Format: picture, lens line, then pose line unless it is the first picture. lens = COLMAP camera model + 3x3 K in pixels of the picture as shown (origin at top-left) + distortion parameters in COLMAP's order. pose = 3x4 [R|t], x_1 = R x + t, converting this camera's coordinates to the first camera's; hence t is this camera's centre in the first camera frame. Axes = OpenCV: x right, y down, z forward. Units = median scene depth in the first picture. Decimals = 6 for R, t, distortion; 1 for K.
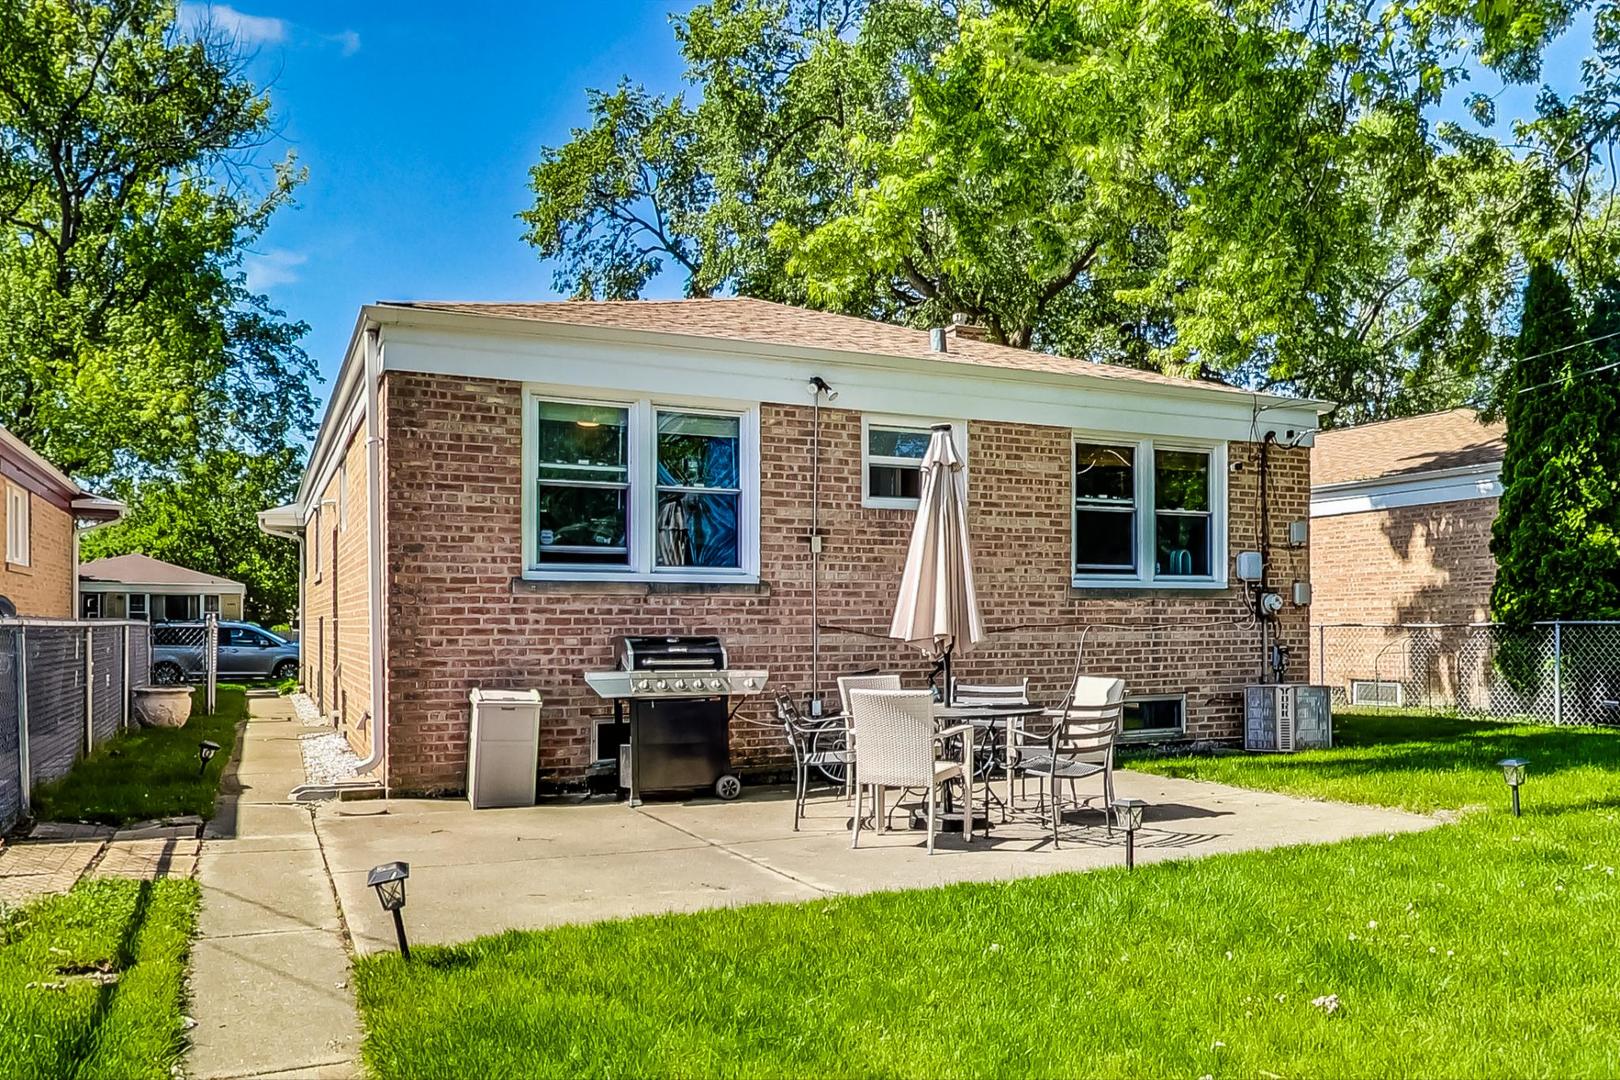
lens RADIAL K [[1220.4, 0, 811.4], [0, 1220.4, 609.1], [0, 0, 1]] dist [0.000950, 0.000582]
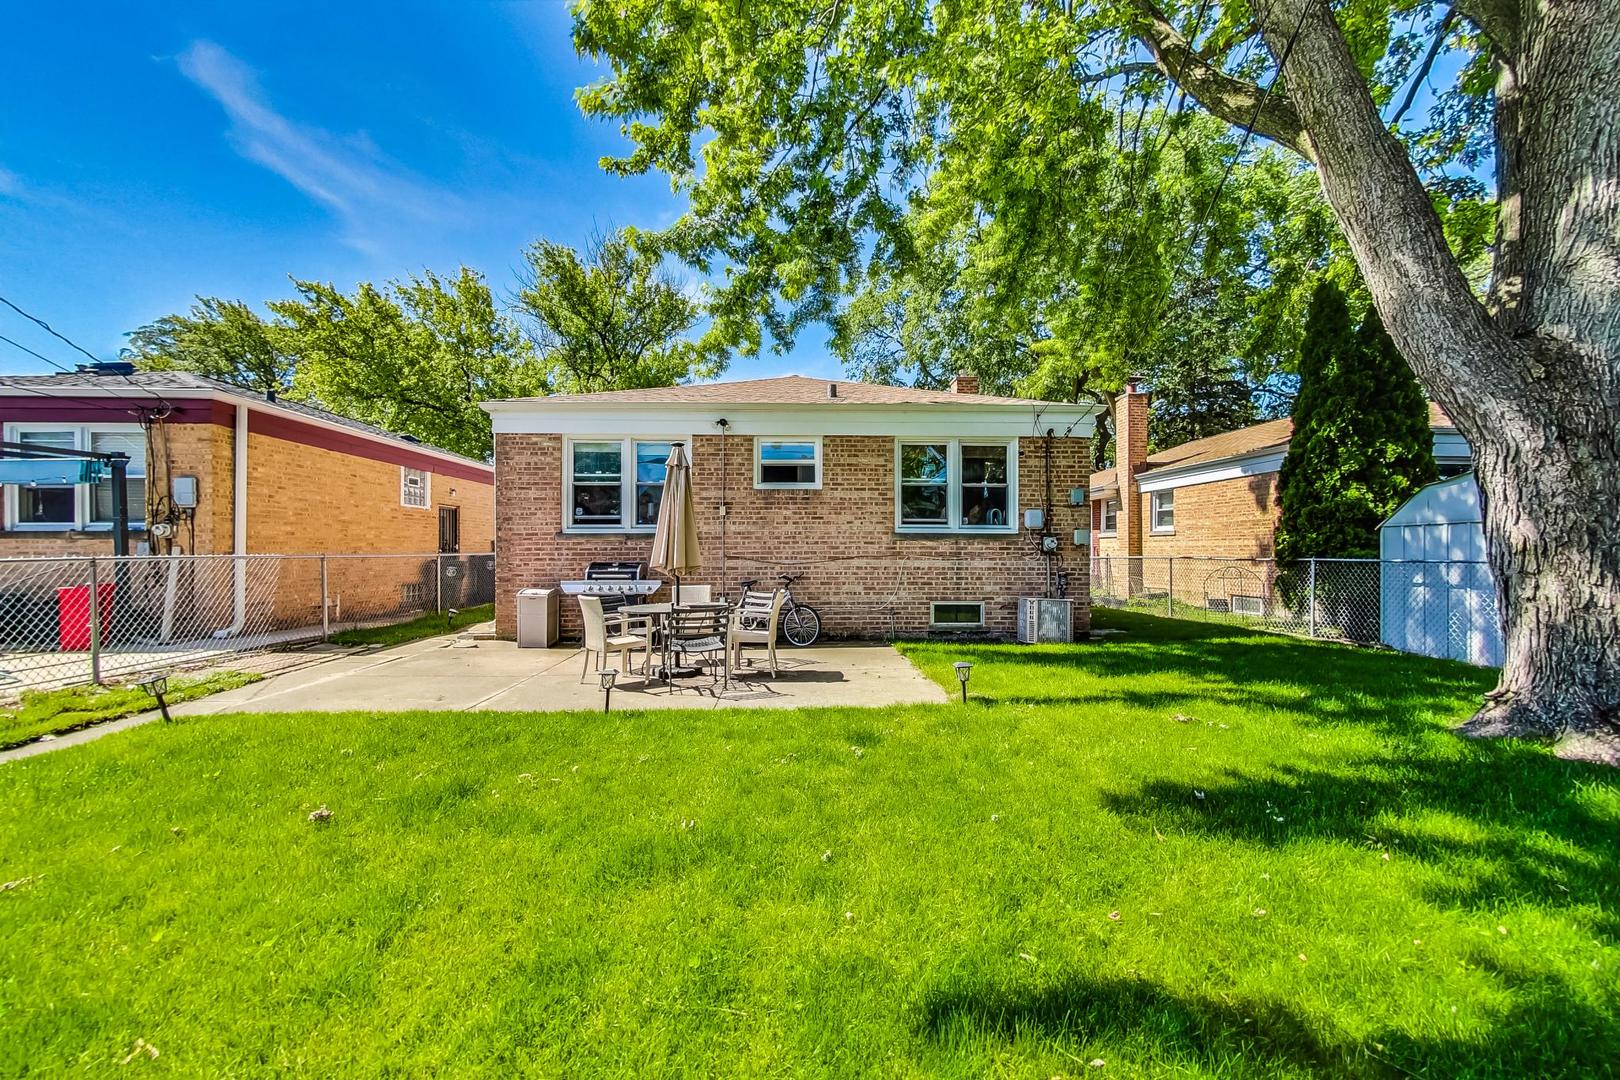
lens RADIAL K [[632.0, 0, 815.0], [0, 632.0, 544.5], [0, 0, 1]] dist [-0.001323, -0.000286]
pose [[0.899112, 0.006343, -0.437673, 0.463813], [-0.004182, 0.999974, 0.005901, -0.006928], [0.437699, -0.003476, 0.899115, 0.176537]]
